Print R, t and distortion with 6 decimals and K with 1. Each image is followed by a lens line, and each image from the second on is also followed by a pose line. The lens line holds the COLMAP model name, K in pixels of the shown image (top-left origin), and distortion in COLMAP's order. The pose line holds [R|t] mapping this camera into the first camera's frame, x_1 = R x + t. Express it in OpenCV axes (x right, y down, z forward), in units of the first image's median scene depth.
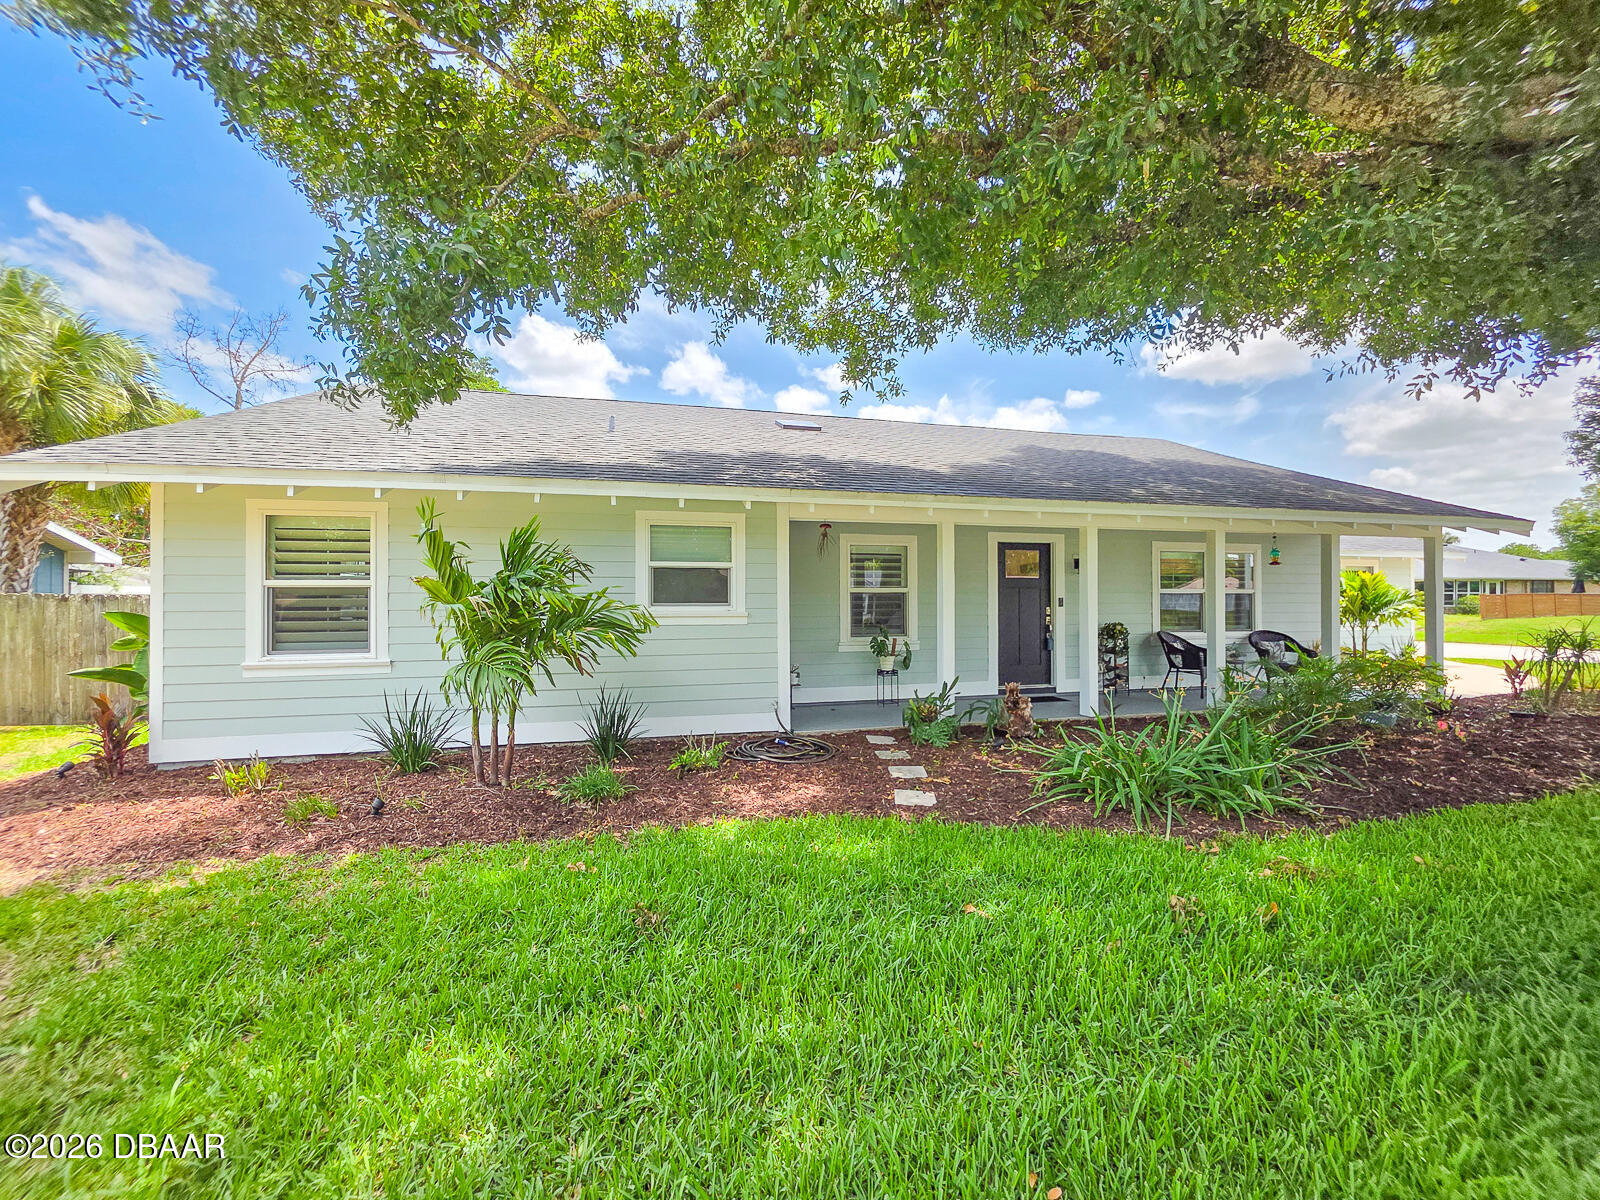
lens RADIAL K [[650.6, 0, 808.2], [0, 650.6, 584.5], [0, 0, 1]] dist [0.002641, -0.000109]
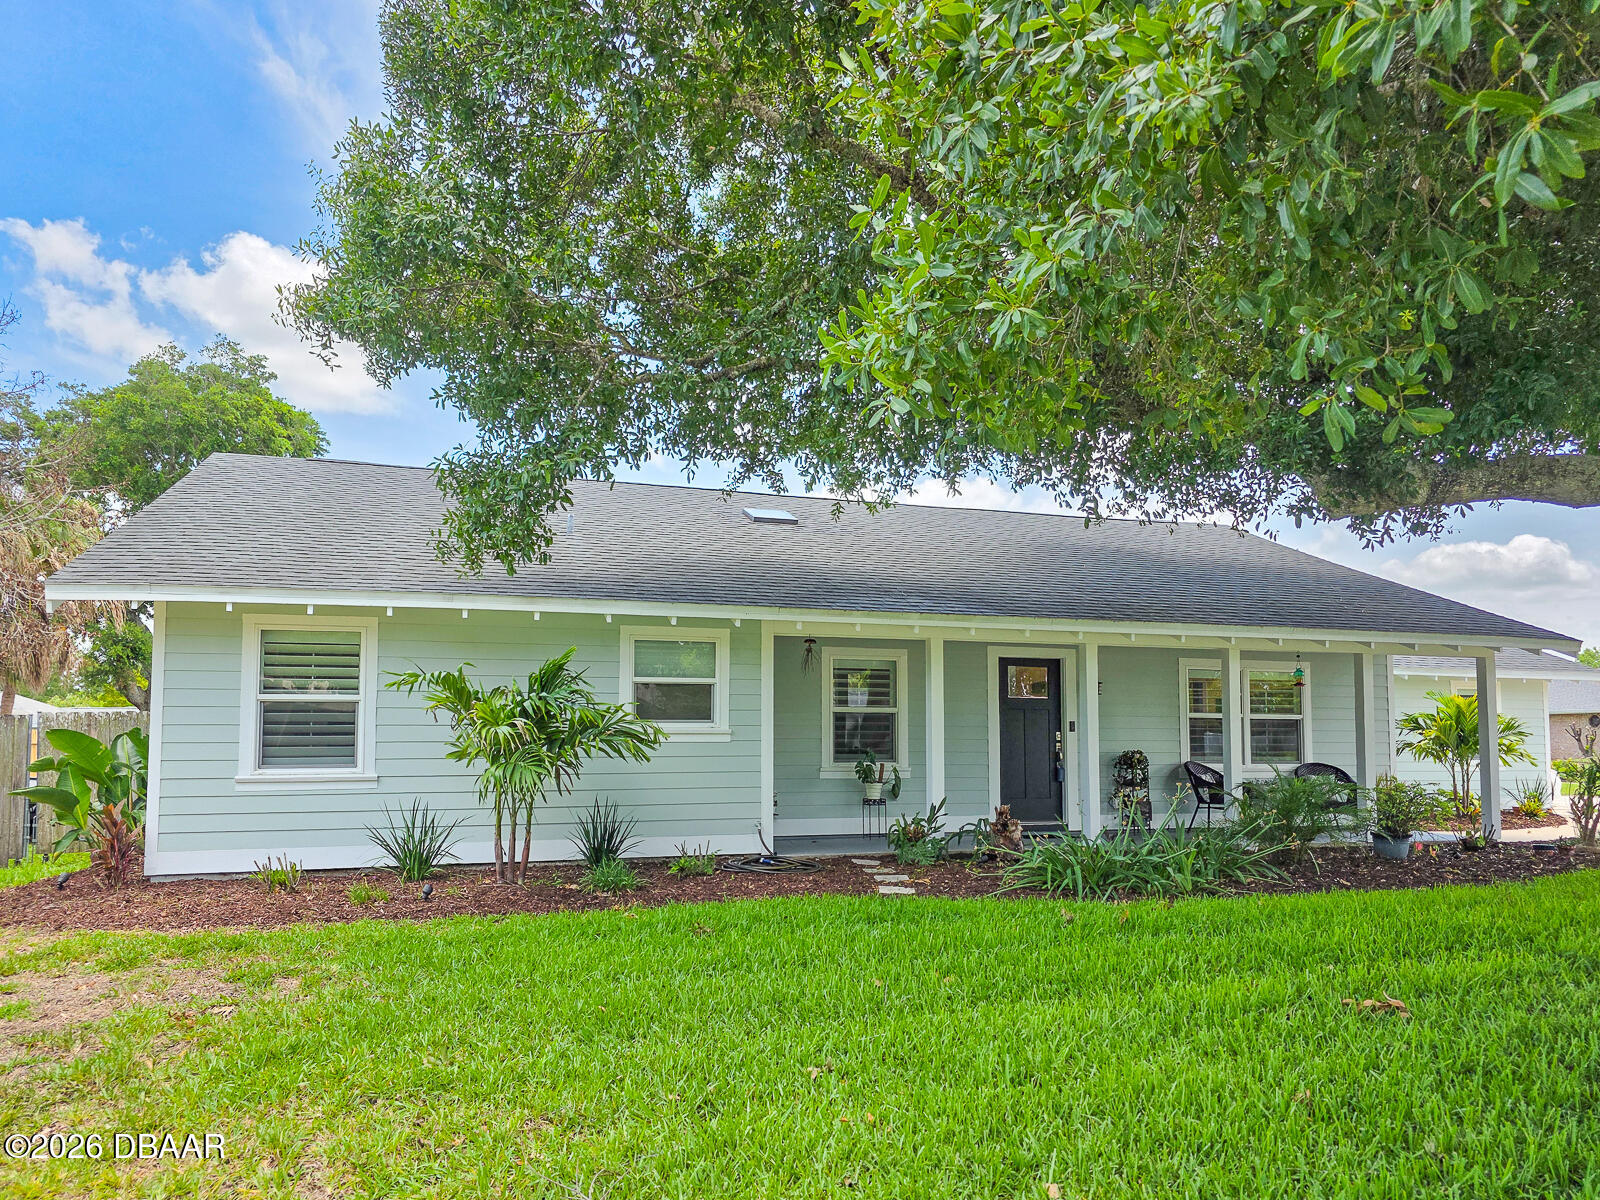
lens RADIAL K [[1078.7, 0, 801.3], [0, 1078.7, 611.1], [0, 0, 1]] dist [0.058895, -0.001495]
pose [[0.998672, 0.011324, 0.050261, -0.060369], [-0.006660, 0.995736, -0.092008, 0.011248], [-0.051088, 0.091551, 0.994489, -0.533439]]
